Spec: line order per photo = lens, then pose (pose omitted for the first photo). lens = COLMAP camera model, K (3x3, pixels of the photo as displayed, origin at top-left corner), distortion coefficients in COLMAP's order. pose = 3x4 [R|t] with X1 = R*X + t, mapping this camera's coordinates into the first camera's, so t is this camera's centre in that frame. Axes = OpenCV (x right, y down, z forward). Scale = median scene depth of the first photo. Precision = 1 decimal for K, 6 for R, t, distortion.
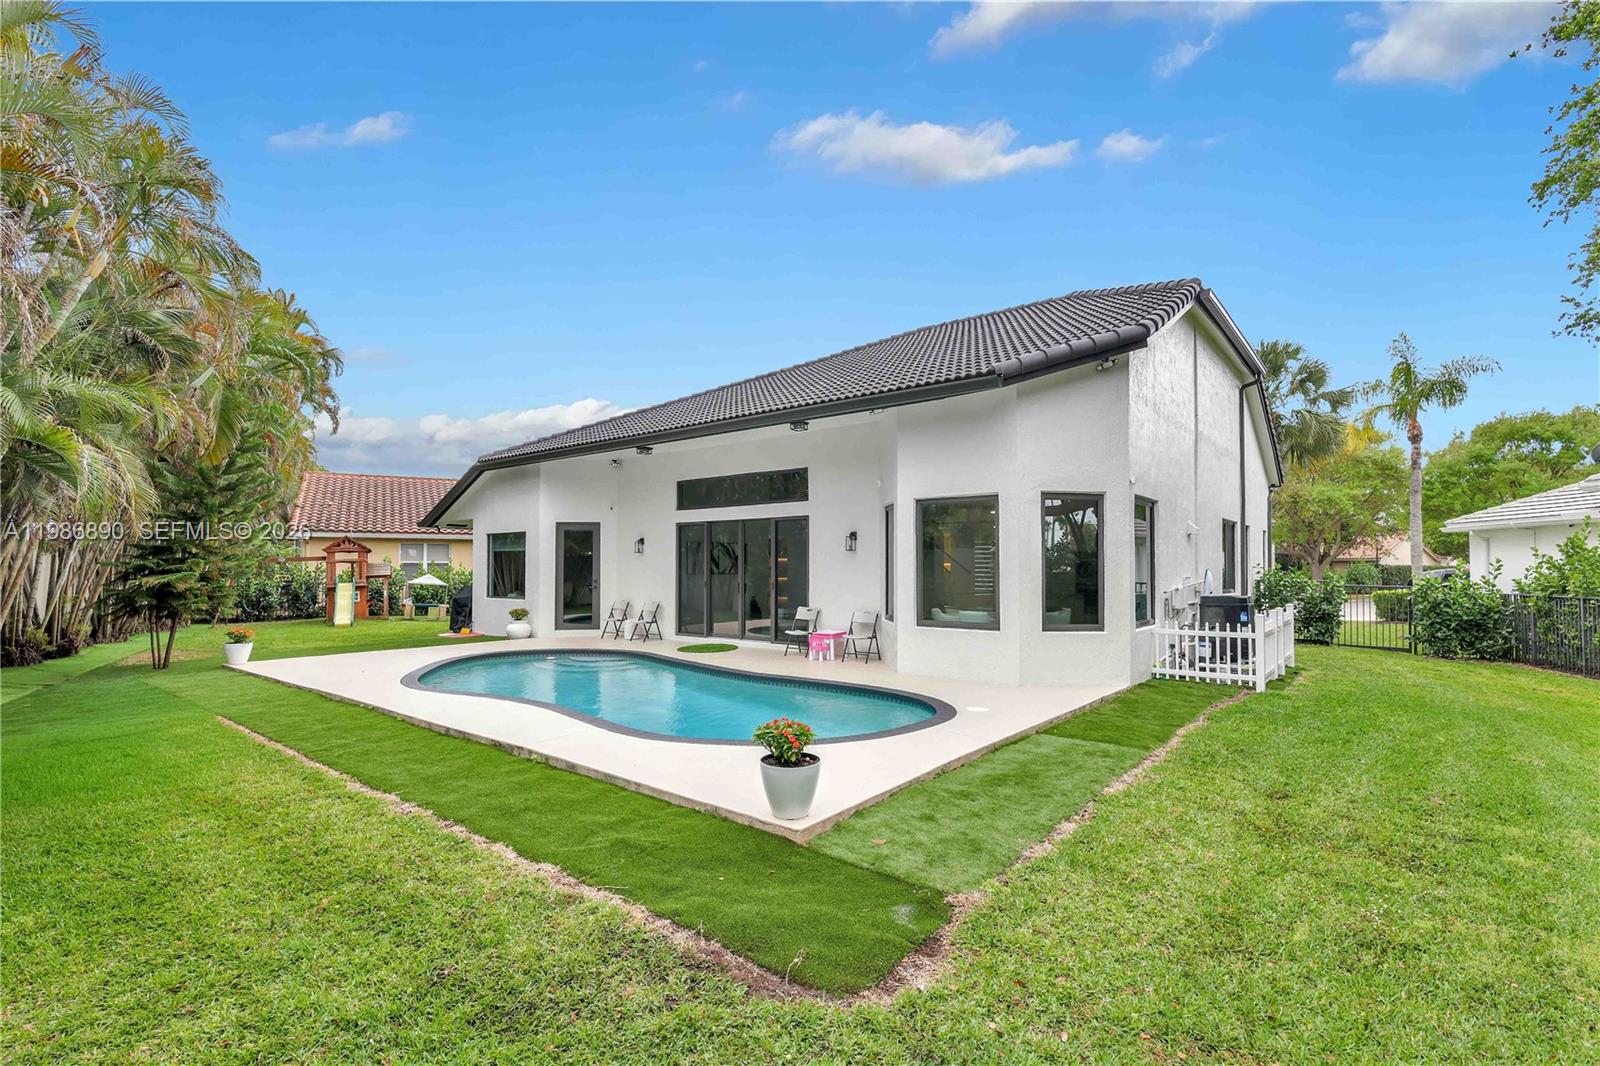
lens RADIAL K [[749.8, 0, 799.7], [0, 749.8, 536.5], [0, 0, 1]] dist [-0.002104, 0.001377]
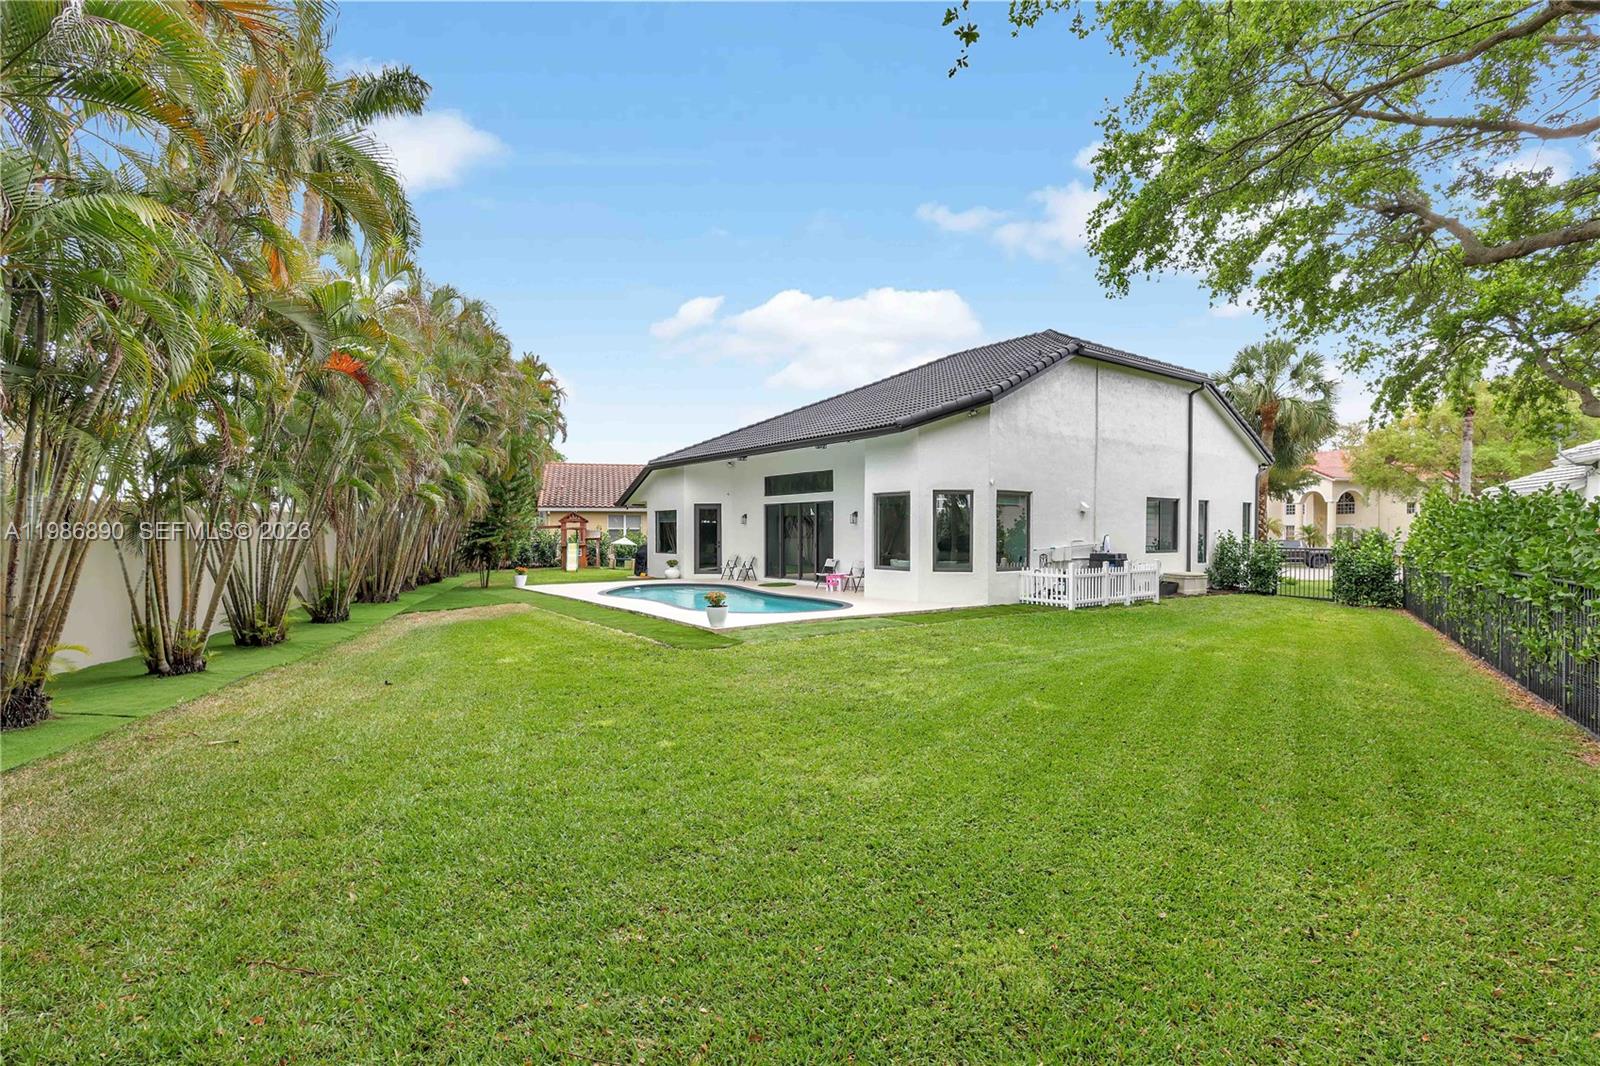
lens RADIAL K [[749.8, 0, 799.7], [0, 749.8, 536.5], [0, 0, 1]] dist [-0.002104, 0.001377]
pose [[0.968048, 0.001273, -0.250763, 0.282046], [0.010895, 0.998829, 0.047129, -0.023341], [0.250529, -0.048355, 0.966901, -0.452554]]
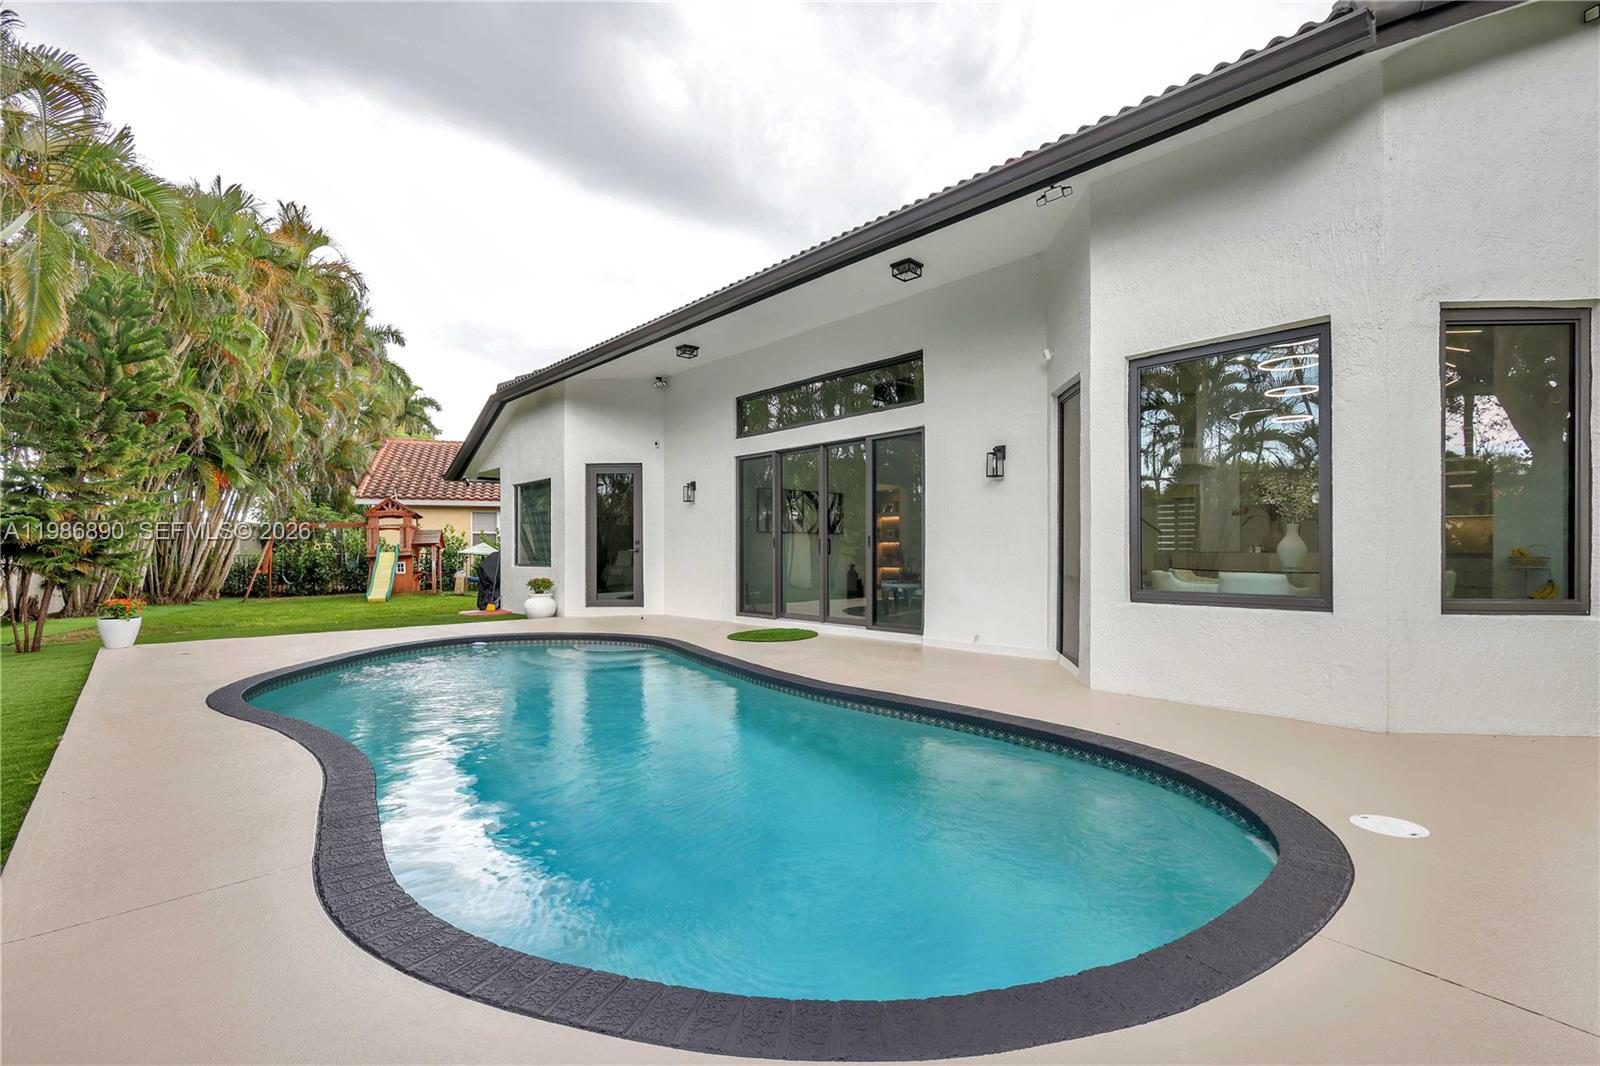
lens RADIAL K [[749.8, 0, 799.7], [0, 749.8, 536.5], [0, 0, 1]] dist [-0.002104, 0.001377]
pose [[0.987112, -0.005288, -0.159941, 0.007829], [0.008923, 0.999718, 0.022016, 0.040693], [0.159779, -0.023159, 0.986881, 0.303031]]
